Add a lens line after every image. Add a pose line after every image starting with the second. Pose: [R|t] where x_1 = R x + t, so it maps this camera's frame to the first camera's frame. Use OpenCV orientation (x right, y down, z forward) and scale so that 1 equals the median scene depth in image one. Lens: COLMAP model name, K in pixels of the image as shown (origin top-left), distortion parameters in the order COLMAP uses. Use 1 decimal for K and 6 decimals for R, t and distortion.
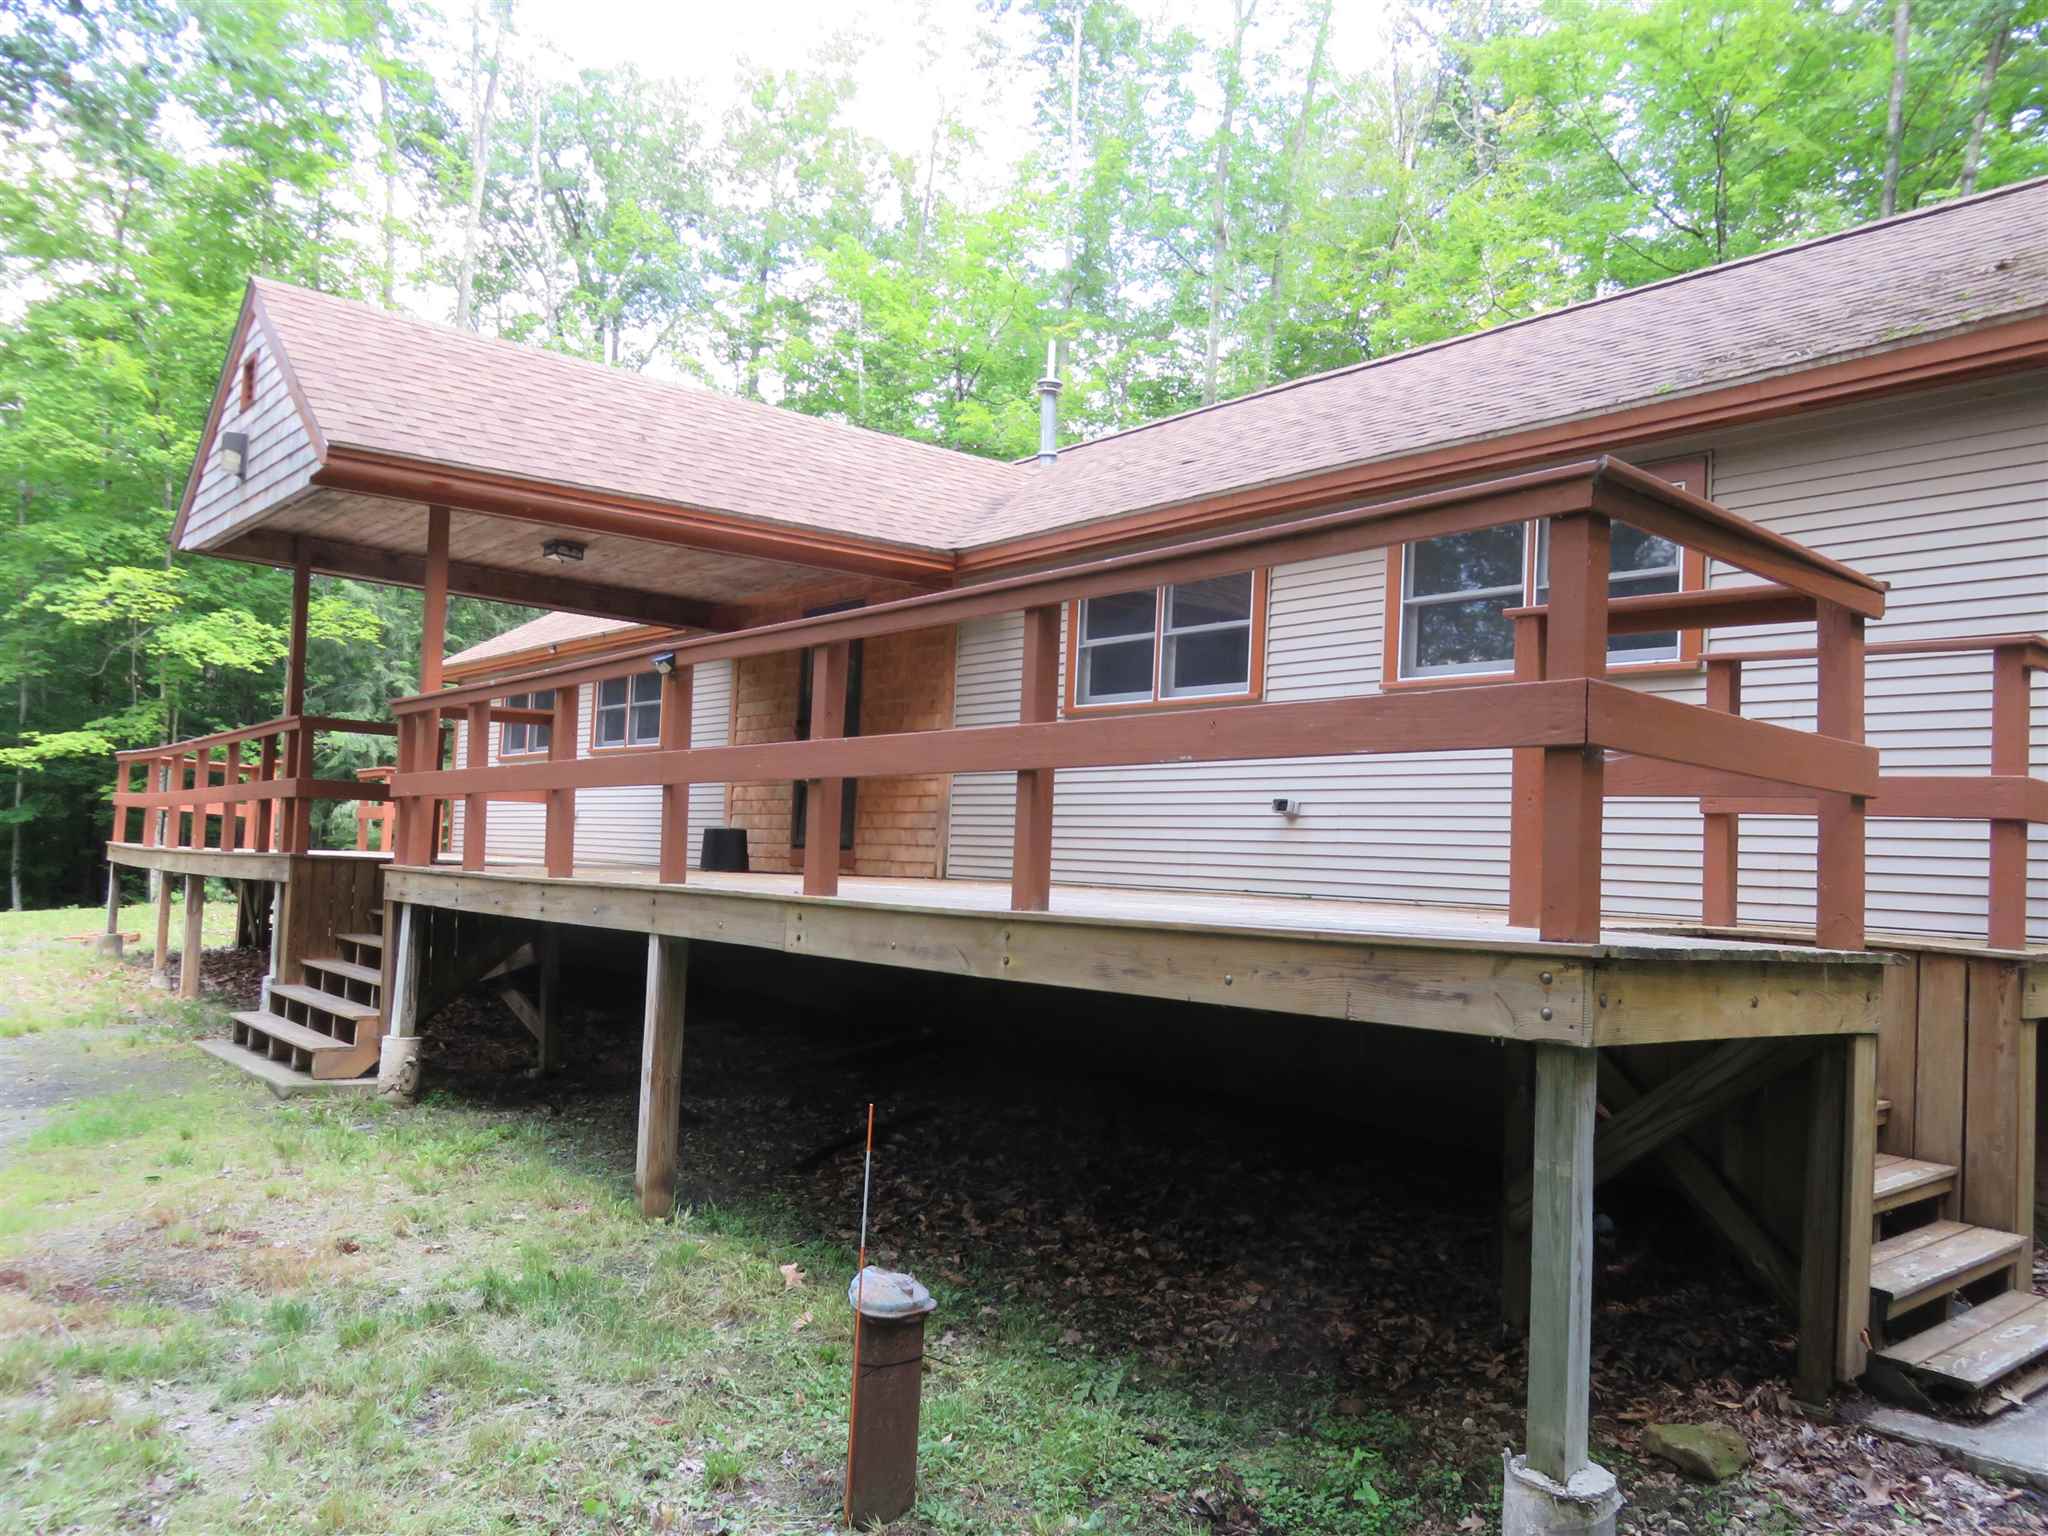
lens RADIAL K [[1547.5, 0, 1070.0], [0, 1547.5, 753.7], [0, 0, 1]] dist [-0.019022, -0.005101]
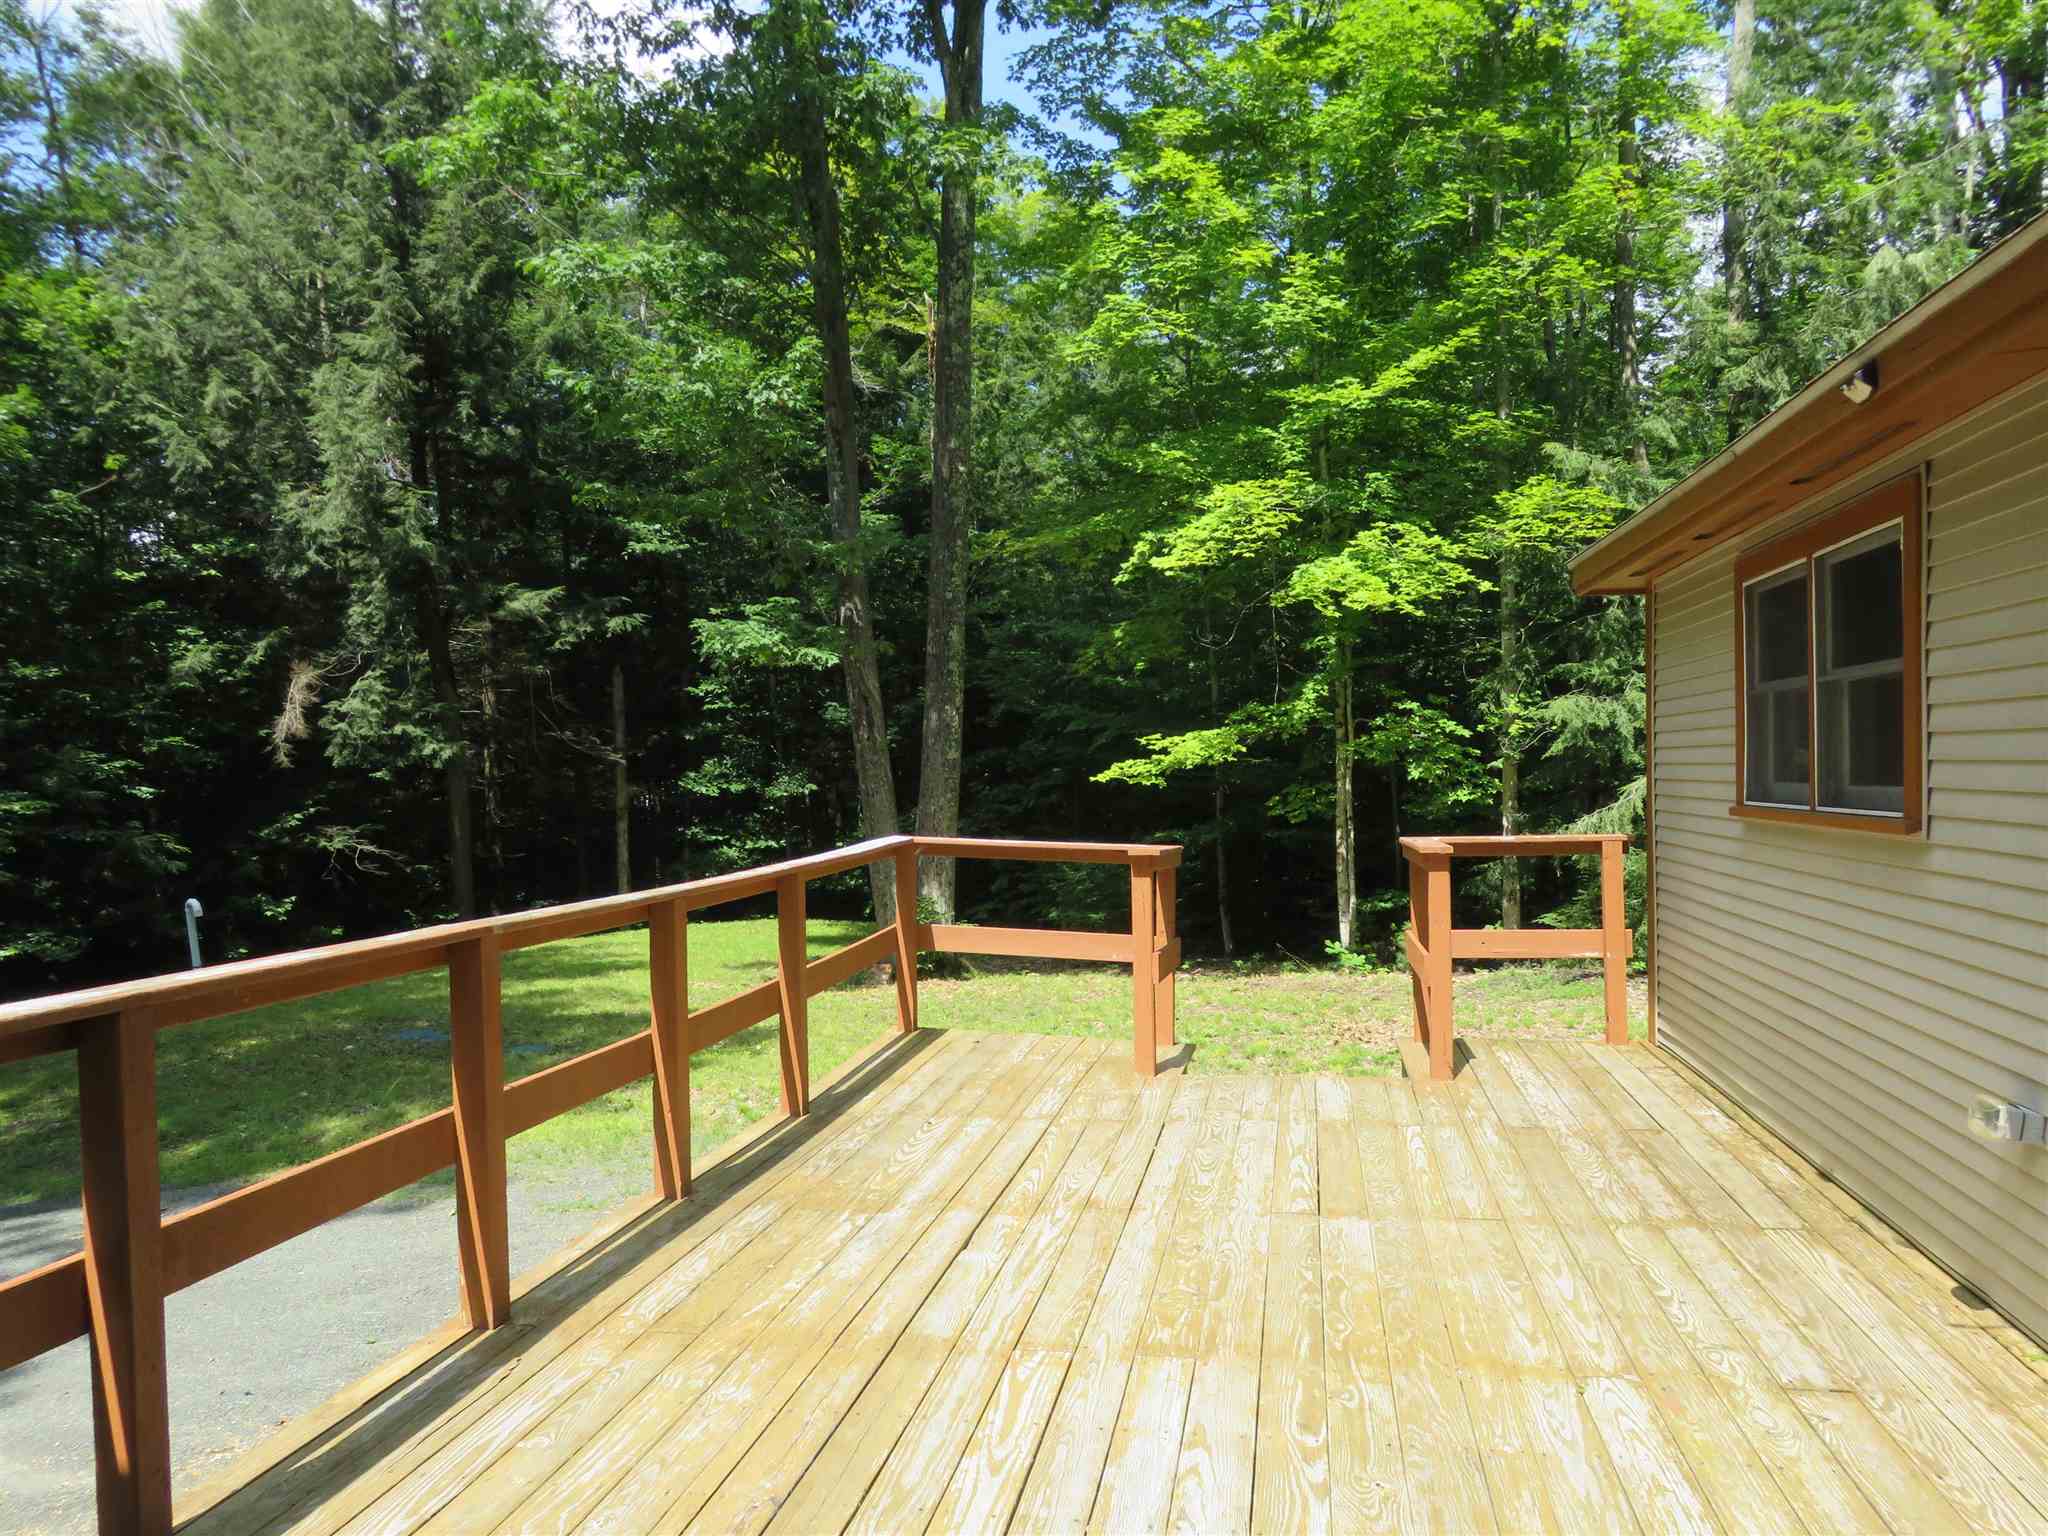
lens RADIAL K [[1545.8, 0, 1002.8], [0, 1545.8, 773.0], [0, 0, 1]] dist [-0.008274, -0.002942]
pose [[0.630018, -0.040480, -0.775525, -0.340503], [0.090767, 0.995634, 0.021768, -0.041081], [0.771258, -0.084106, 0.630942, 1.057037]]
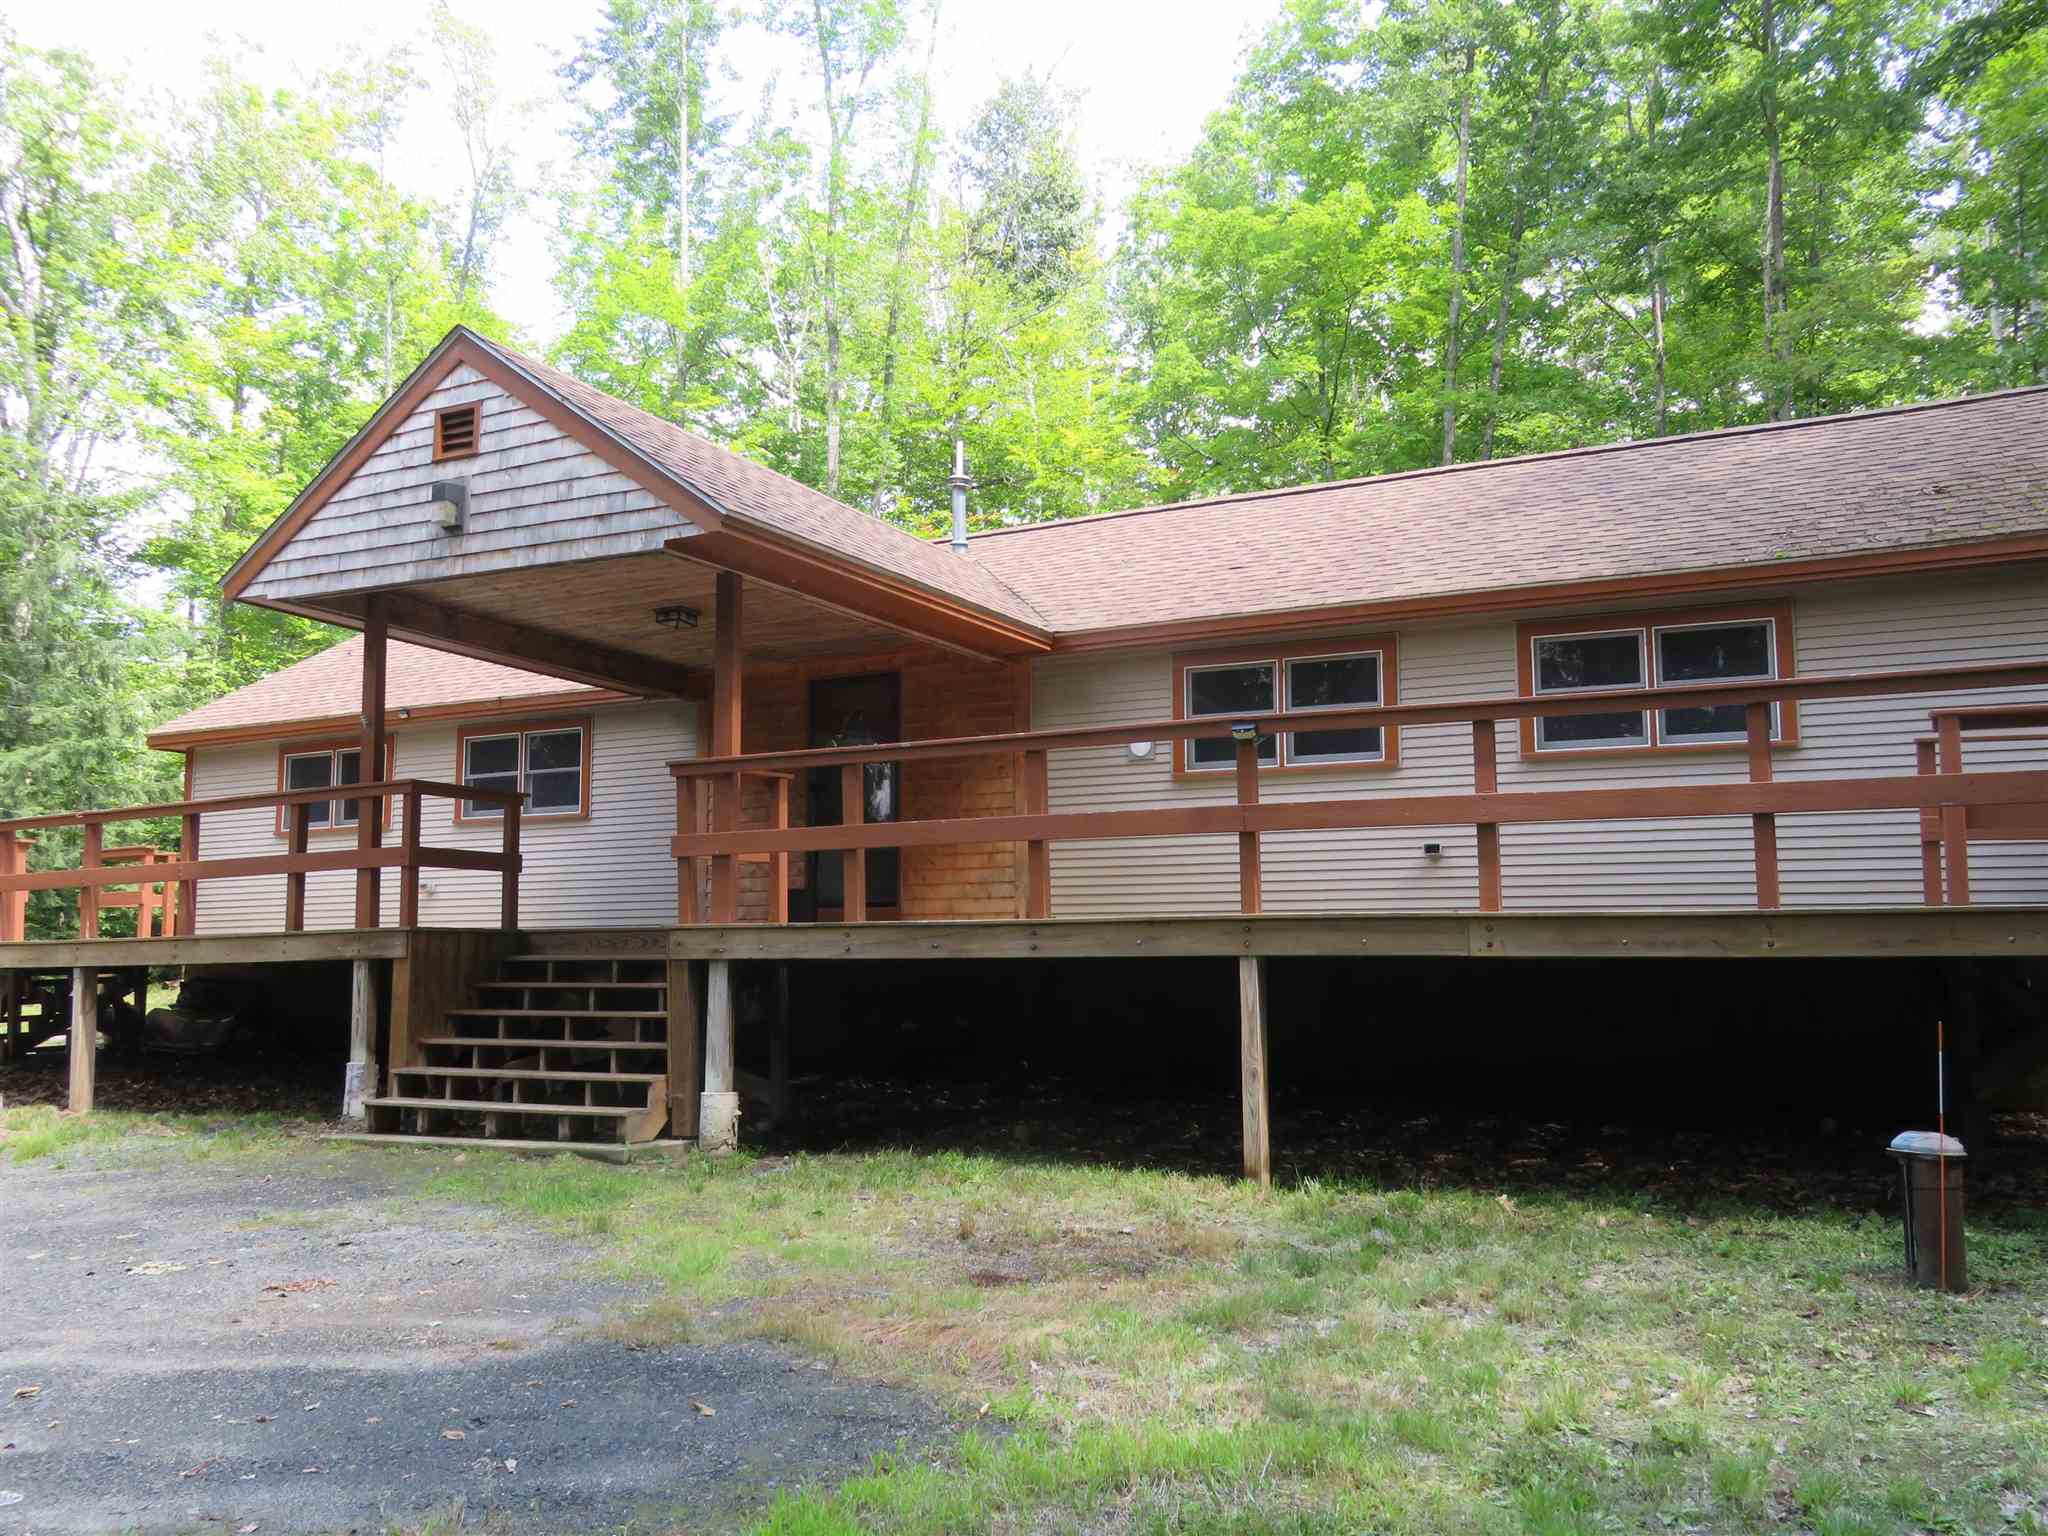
lens RADIAL K [[1548.0, 0, 1024.0], [0, 1548.0, 768.0], [0, 0, 1]] dist [-0.019067, 0.001945]
pose [[0.917014, 0.003181, 0.398842, -0.525246], [0.012932, 0.999205, -0.037701, 0.008306], [-0.398645, 0.039730, 0.916245, -0.017330]]
